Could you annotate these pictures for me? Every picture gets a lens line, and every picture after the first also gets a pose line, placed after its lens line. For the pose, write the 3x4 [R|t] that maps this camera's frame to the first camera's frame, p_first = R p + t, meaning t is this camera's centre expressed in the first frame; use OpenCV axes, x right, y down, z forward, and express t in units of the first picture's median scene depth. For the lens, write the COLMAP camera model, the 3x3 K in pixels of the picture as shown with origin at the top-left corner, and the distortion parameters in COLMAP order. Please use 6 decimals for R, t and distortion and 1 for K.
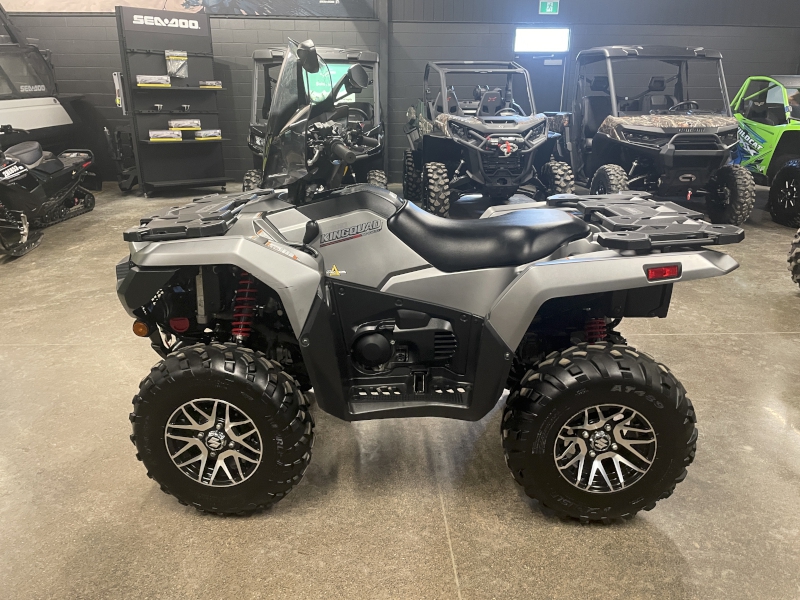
lens RADIAL K [[600.0, 0, 407.6], [0, 600.0, 303.3], [0, 0, 1]] dist [0.059355, -0.082046]
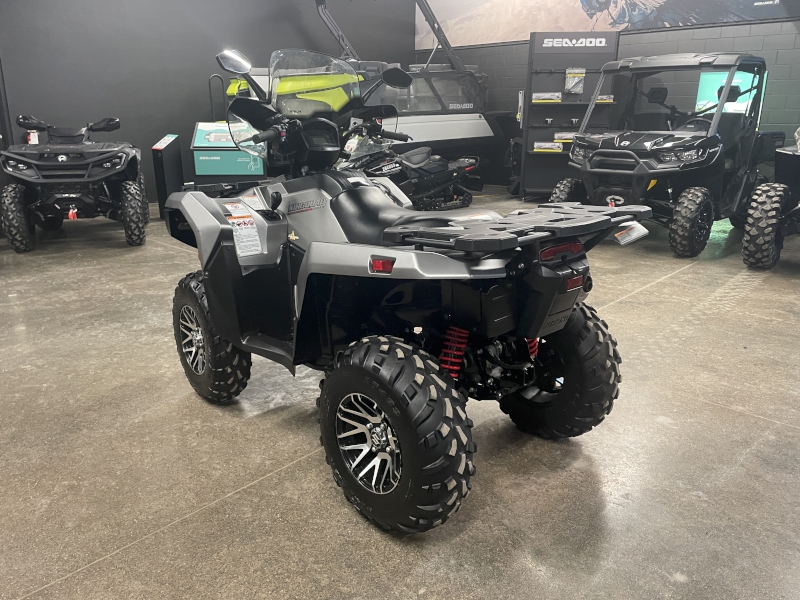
lens RADIAL K [[600.0, 0, 404.2], [0, 600.0, 299.5], [0, 0, 1]] dist [0.059355, -0.082046]
pose [[0.692242, 0.201752, -0.692891, 0.232846], [-0.226792, 0.972301, 0.056530, -0.012436], [0.685103, 0.118010, 0.718823, 0.074162]]
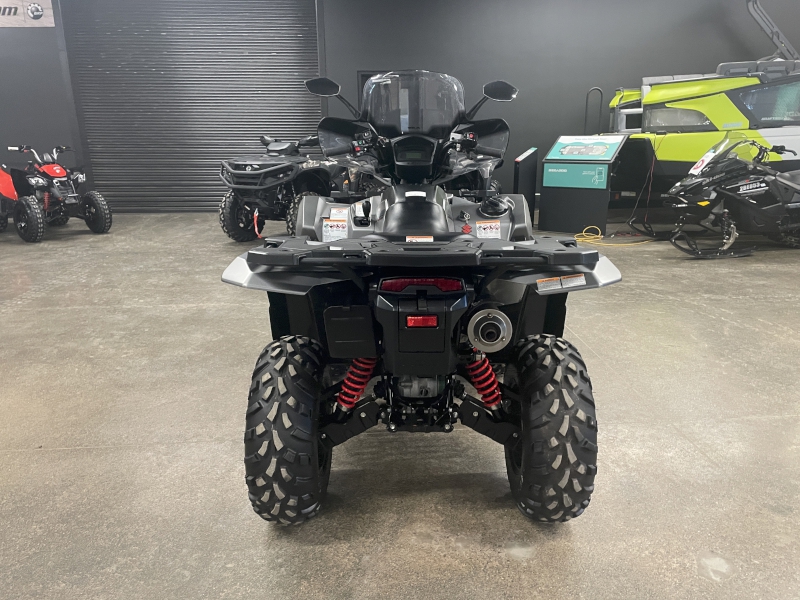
lens RADIAL K [[600.0, 0, 407.2], [0, 600.0, 307.2], [0, 0, 1]] dist [0.059355, -0.082046]
pose [[0.016004, 0.271475, -0.962312, 0.306700], [-0.308982, 0.916672, 0.253461, -0.071871], [0.950933, 0.293281, 0.098551, 0.250326]]
